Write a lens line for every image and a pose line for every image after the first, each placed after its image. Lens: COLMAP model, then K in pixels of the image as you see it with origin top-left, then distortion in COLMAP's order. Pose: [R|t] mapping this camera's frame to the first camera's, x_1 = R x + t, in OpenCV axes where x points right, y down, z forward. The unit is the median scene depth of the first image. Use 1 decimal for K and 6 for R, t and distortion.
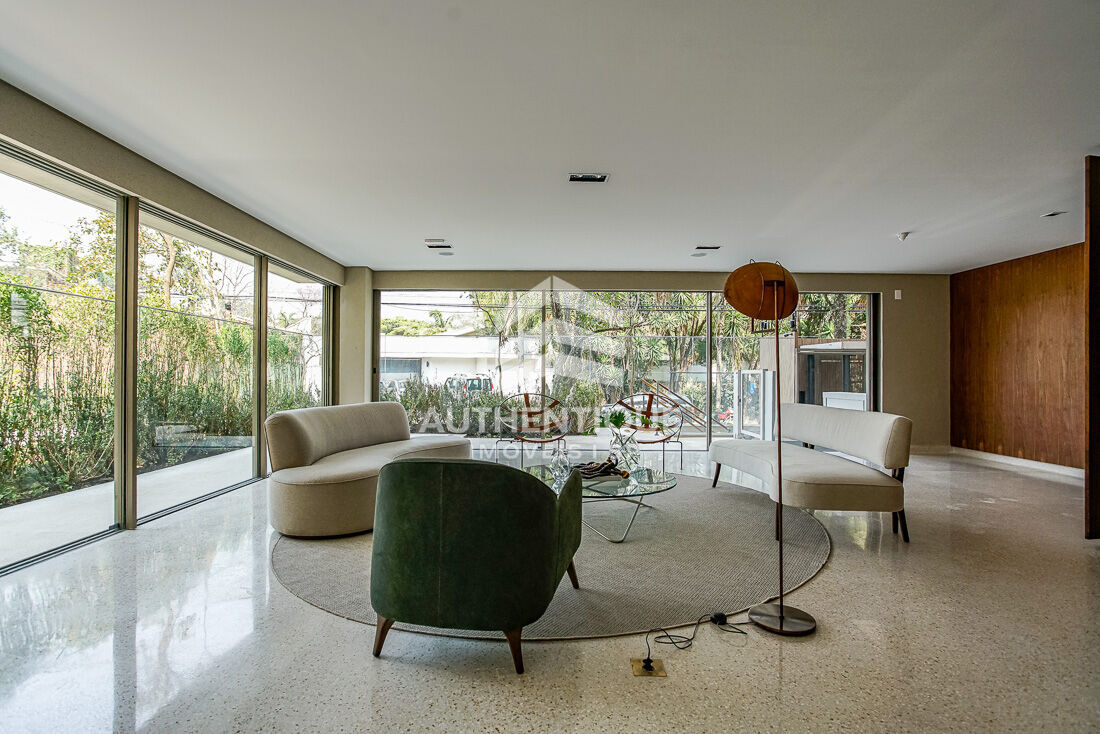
lens RADIAL K [[556.0, 0, 550.1], [0, 556.0, 368.6], [0, 0, 1]] dist [0.003525, 0.001022]
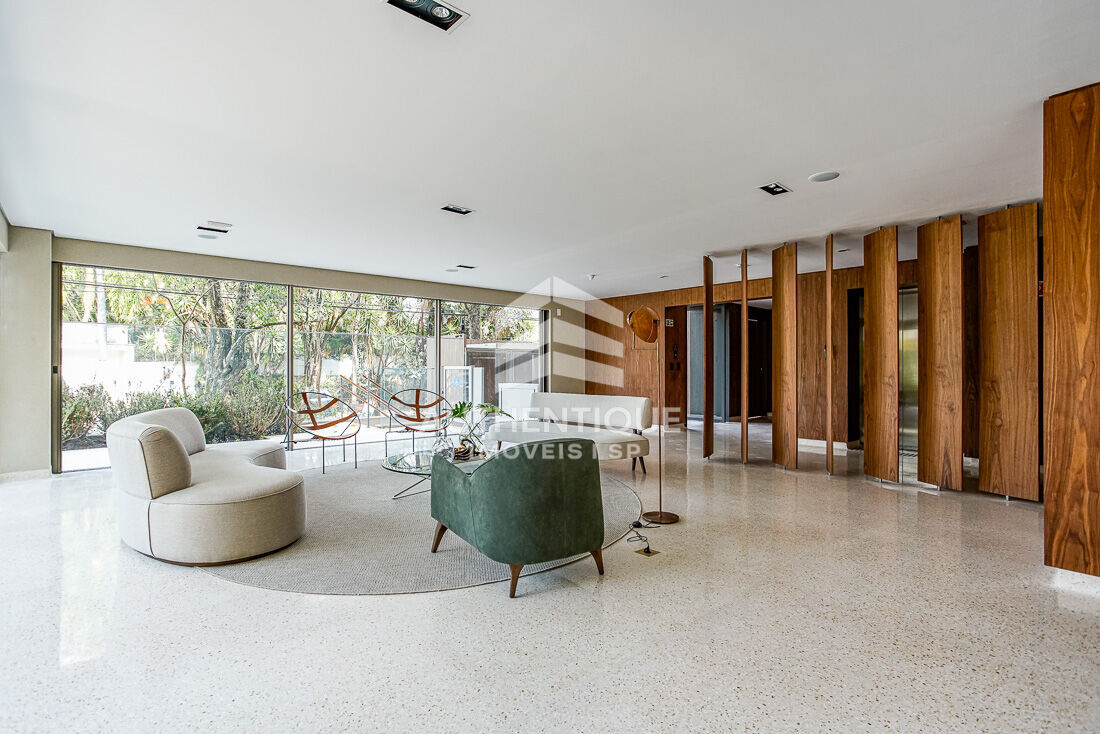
lens RADIAL K [[556.0, 0, 542.6], [0, 556.0, 366.1], [0, 0, 1]] dist [0.003525, 0.001022]
pose [[0.725342, -0.005363, 0.688367, -0.494386], [-0.002633, 0.999941, 0.010565, -0.016332], [-0.688383, -0.009476, 0.725285, 0.003143]]
